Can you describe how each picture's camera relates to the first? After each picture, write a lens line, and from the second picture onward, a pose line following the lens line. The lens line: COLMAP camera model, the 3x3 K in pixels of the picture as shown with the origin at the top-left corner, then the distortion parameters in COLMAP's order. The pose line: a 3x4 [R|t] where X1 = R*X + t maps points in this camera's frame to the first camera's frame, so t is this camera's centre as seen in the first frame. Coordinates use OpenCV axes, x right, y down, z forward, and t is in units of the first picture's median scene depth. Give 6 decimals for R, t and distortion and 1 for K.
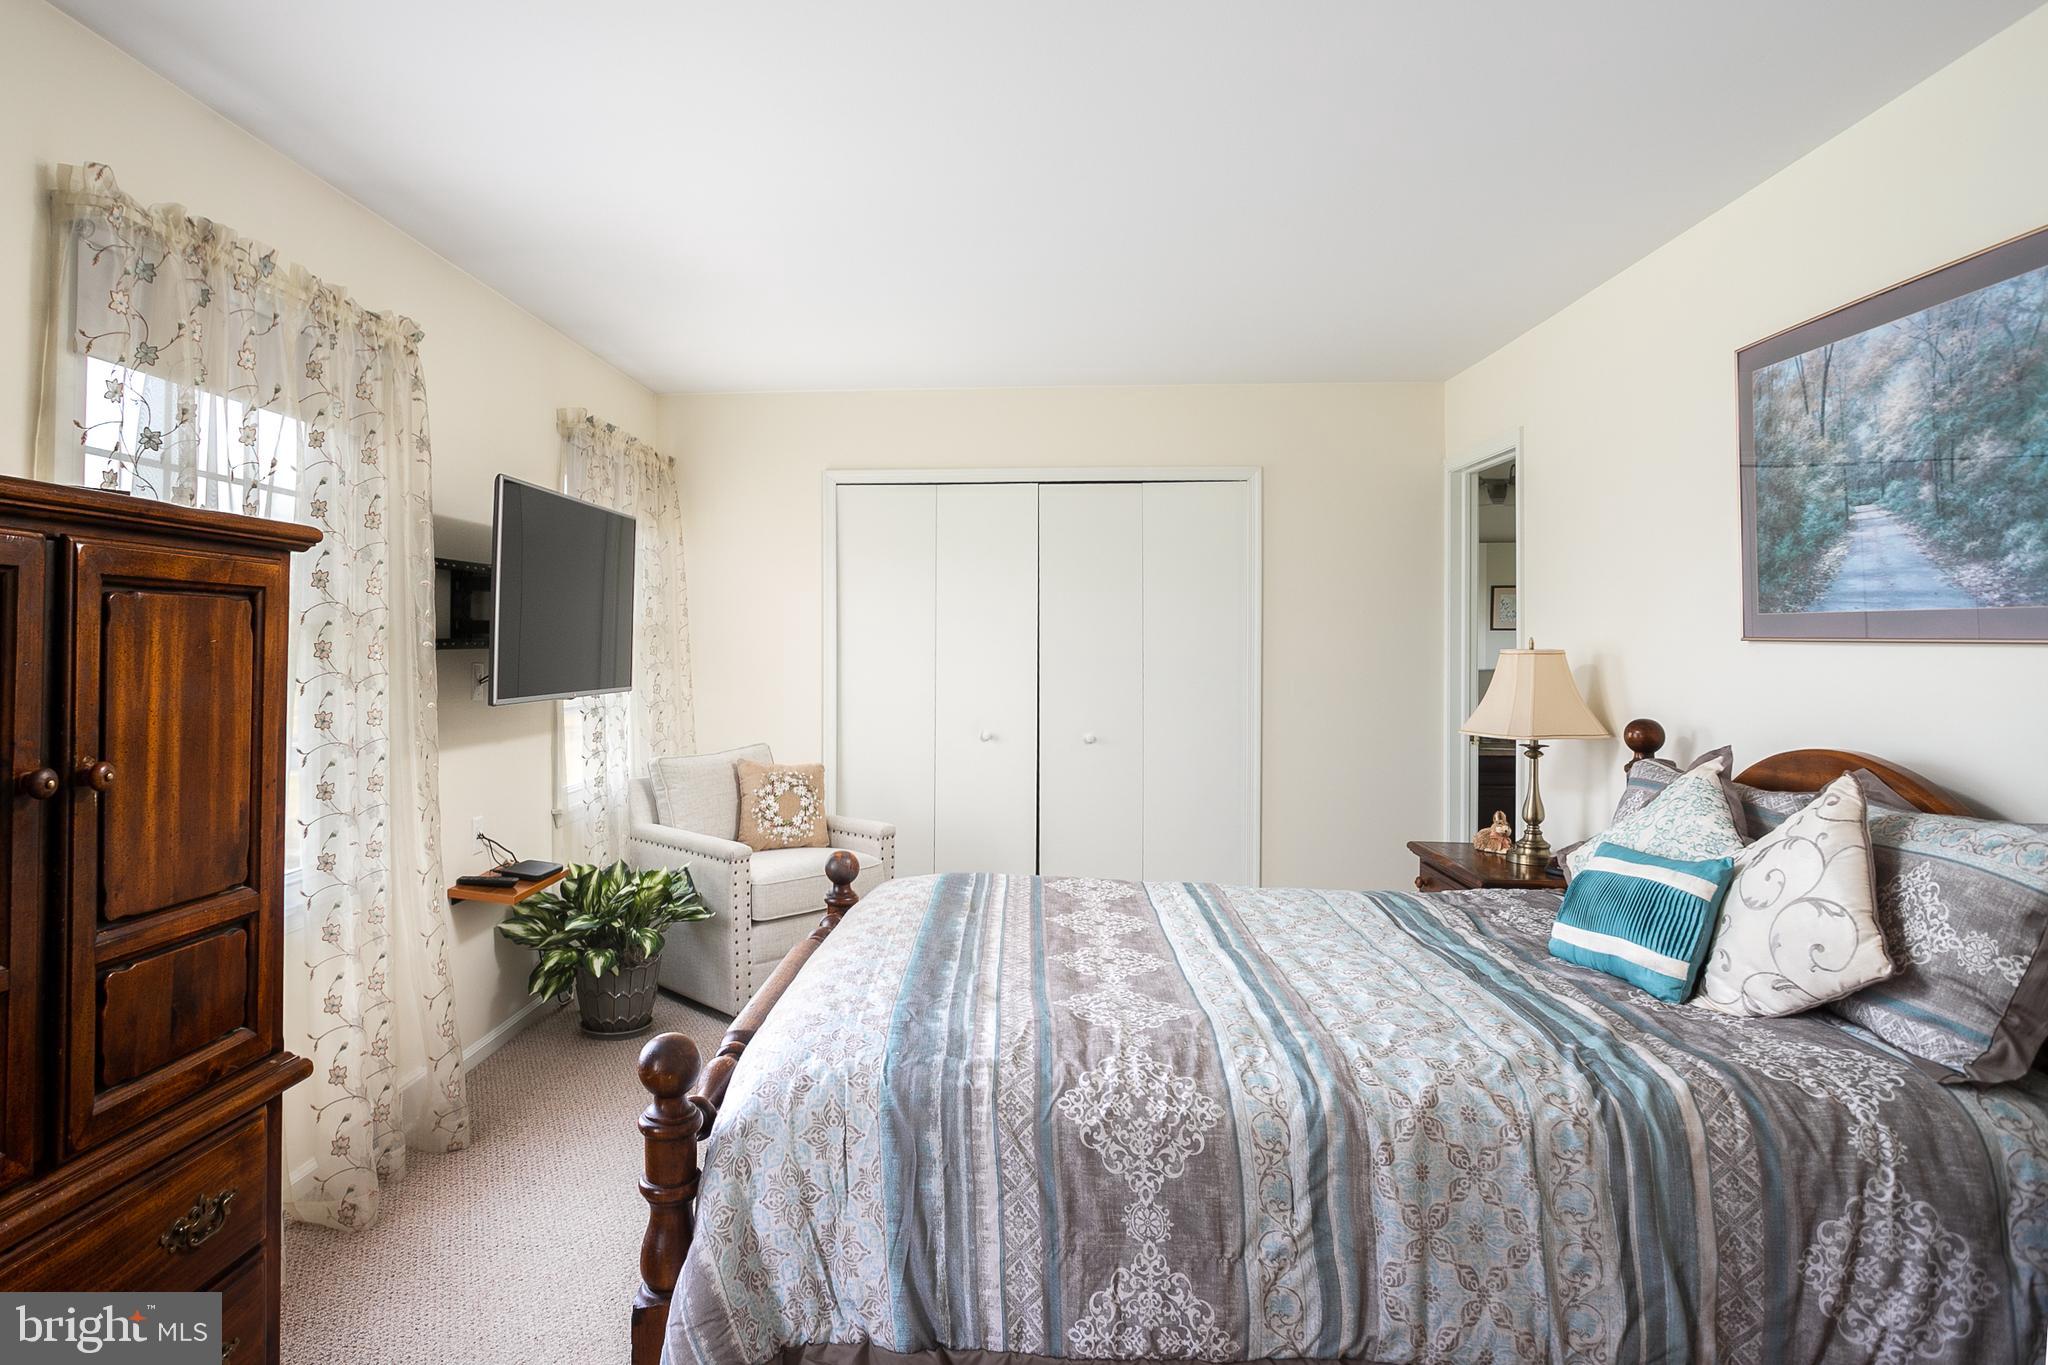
lens RADIAL K [[1172.7, 0, 891.7], [0, 1172.7, 627.6], [0, 0, 1]] dist [-0.065426, 0.039148]
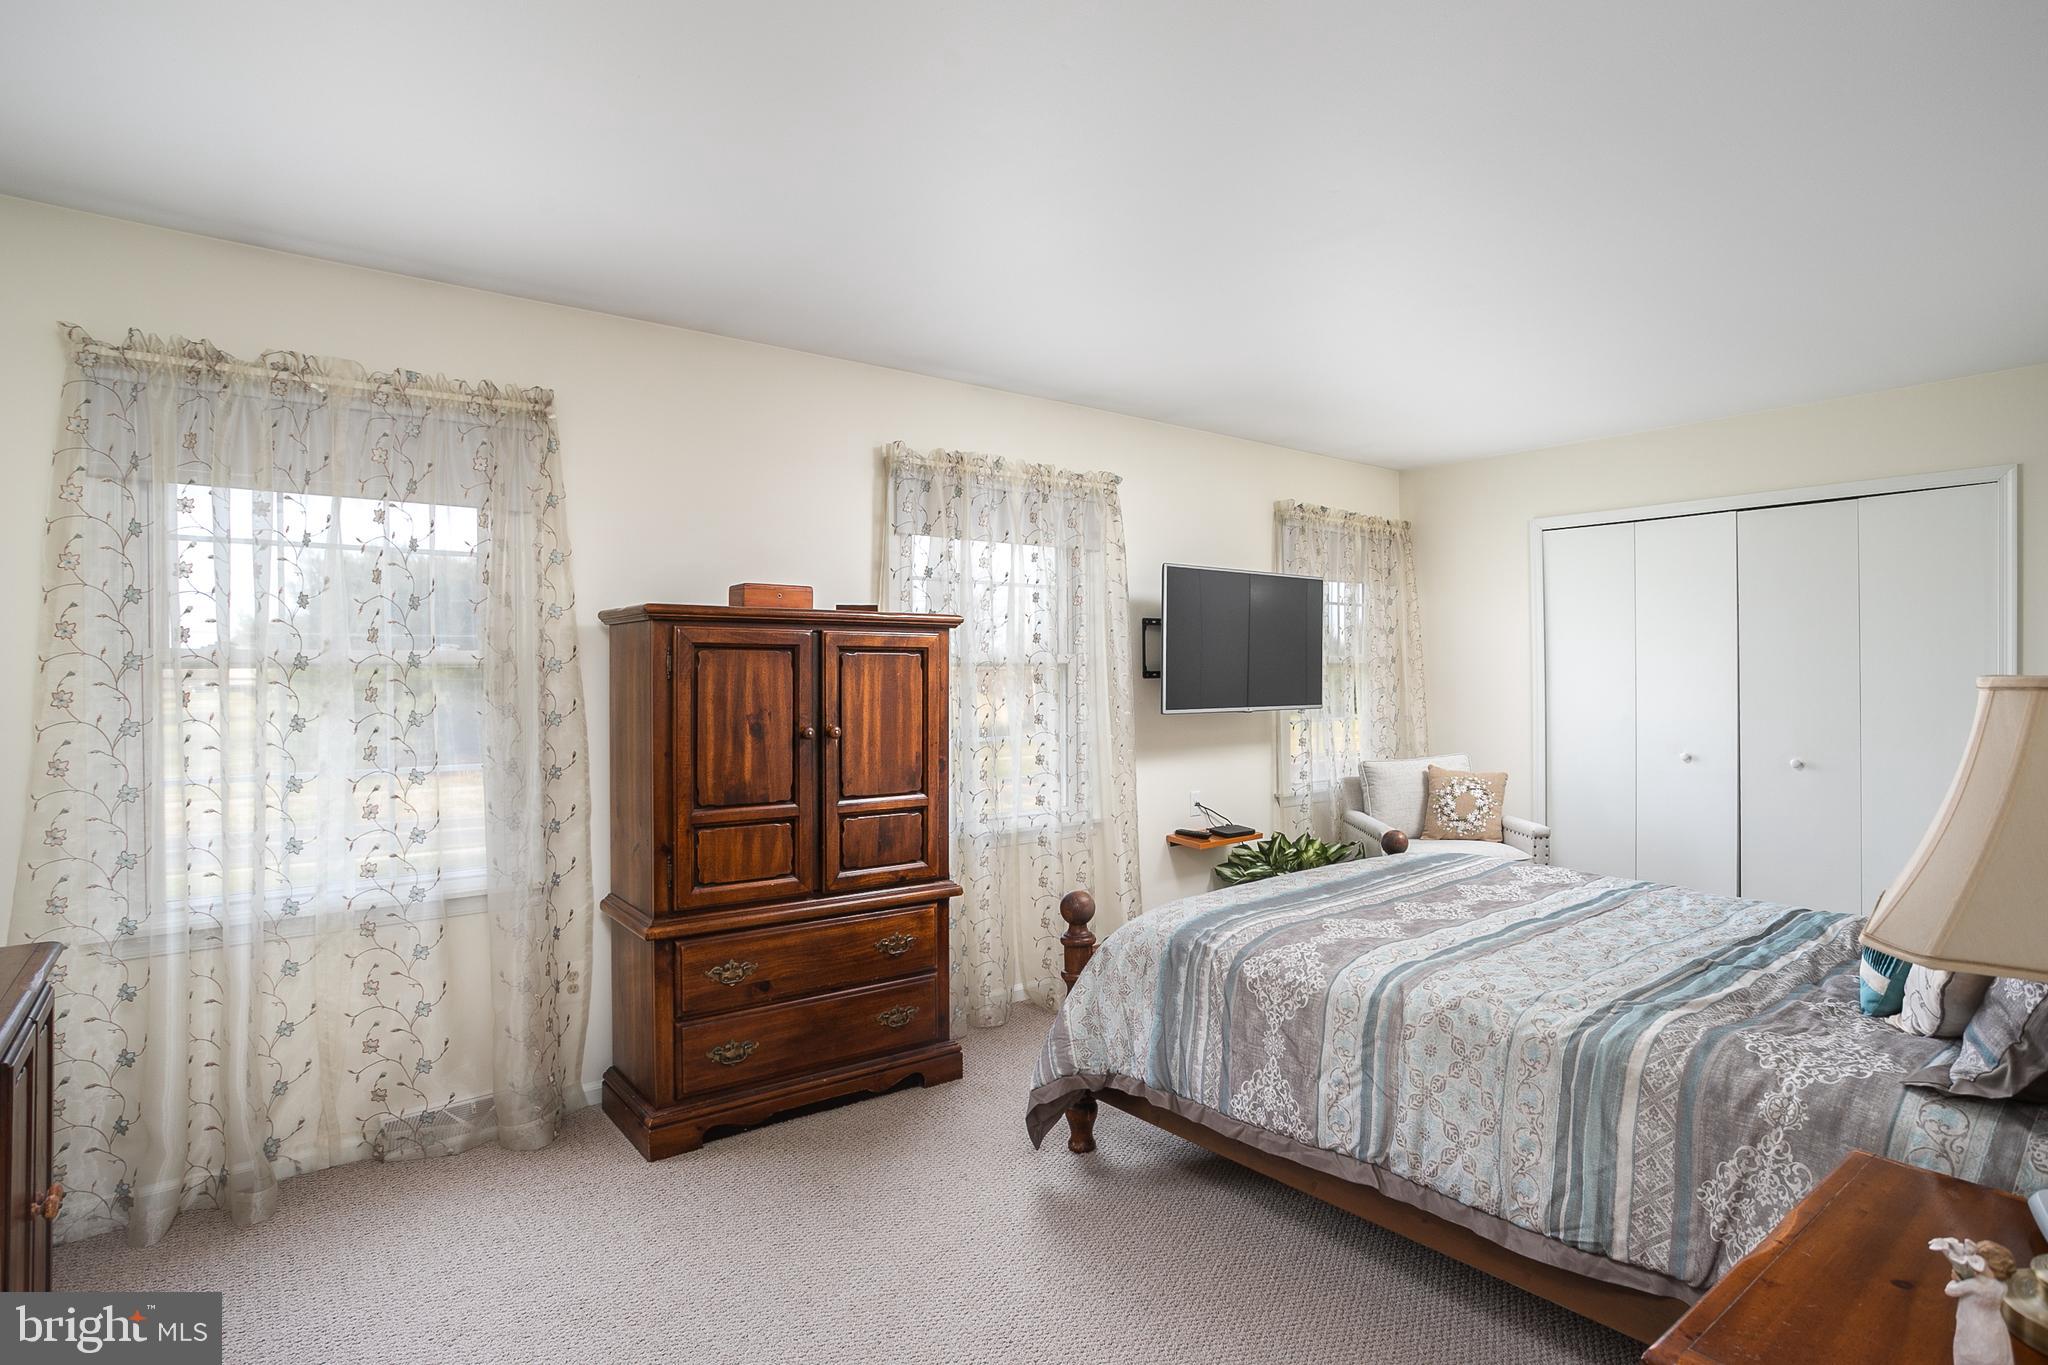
lens RADIAL K [[1037.8, 0, 1024.0], [0, 1037.8, 682.5], [0, 0, 1]] dist [-0.058011, 0.045510]
pose [[0.709788, -0.004240, -0.704403, 0.821185], [0.019917, 0.999703, 0.014053, 0.004294], [0.704134, -0.024004, 0.709661, -0.173338]]
